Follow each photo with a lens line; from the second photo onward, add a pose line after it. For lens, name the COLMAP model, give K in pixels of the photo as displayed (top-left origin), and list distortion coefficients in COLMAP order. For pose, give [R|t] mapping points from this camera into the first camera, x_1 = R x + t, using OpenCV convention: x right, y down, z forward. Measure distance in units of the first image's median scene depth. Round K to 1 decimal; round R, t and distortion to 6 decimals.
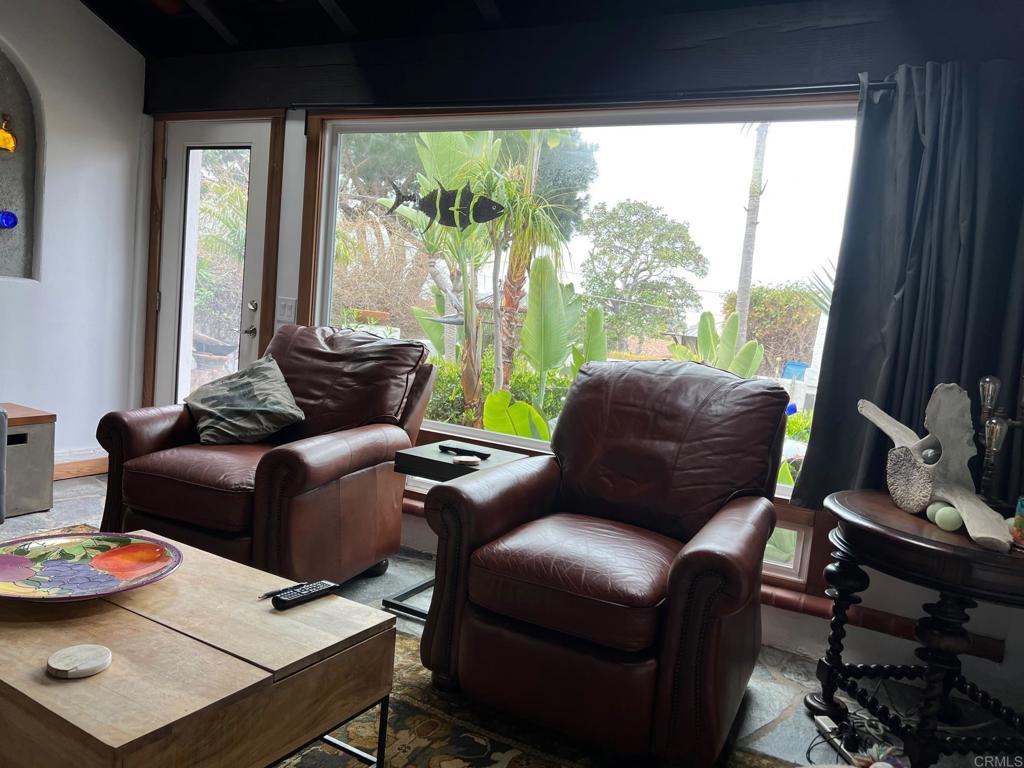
lens RADIAL K [[788.1, 0, 514.6], [0, 788.1, 413.9], [0, 0, 1]] dist [0.010103, -0.007719]
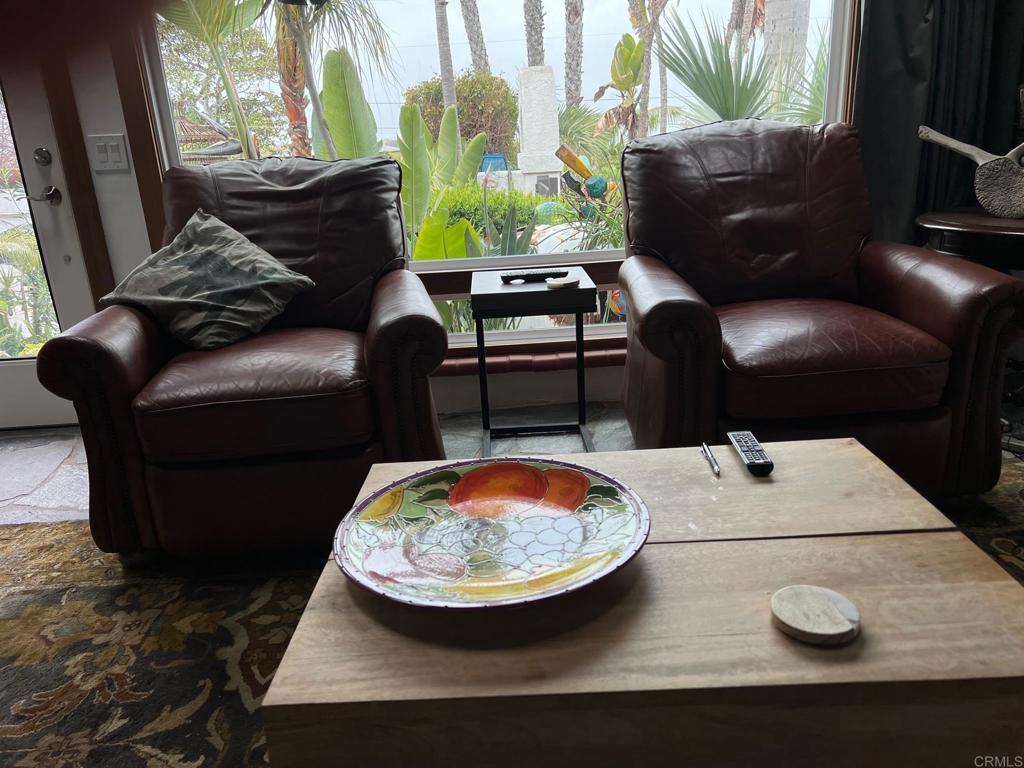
lens RADIAL K [[788.1, 0, 514.6], [0, 788.1, 413.9], [0, 0, 1]] dist [0.010103, -0.007719]
pose [[0.852268, -0.297664, 0.430158, -0.398268], [0.198071, 0.944718, 0.261297, -0.029673], [-0.484157, -0.137493, 0.864111, 0.222689]]
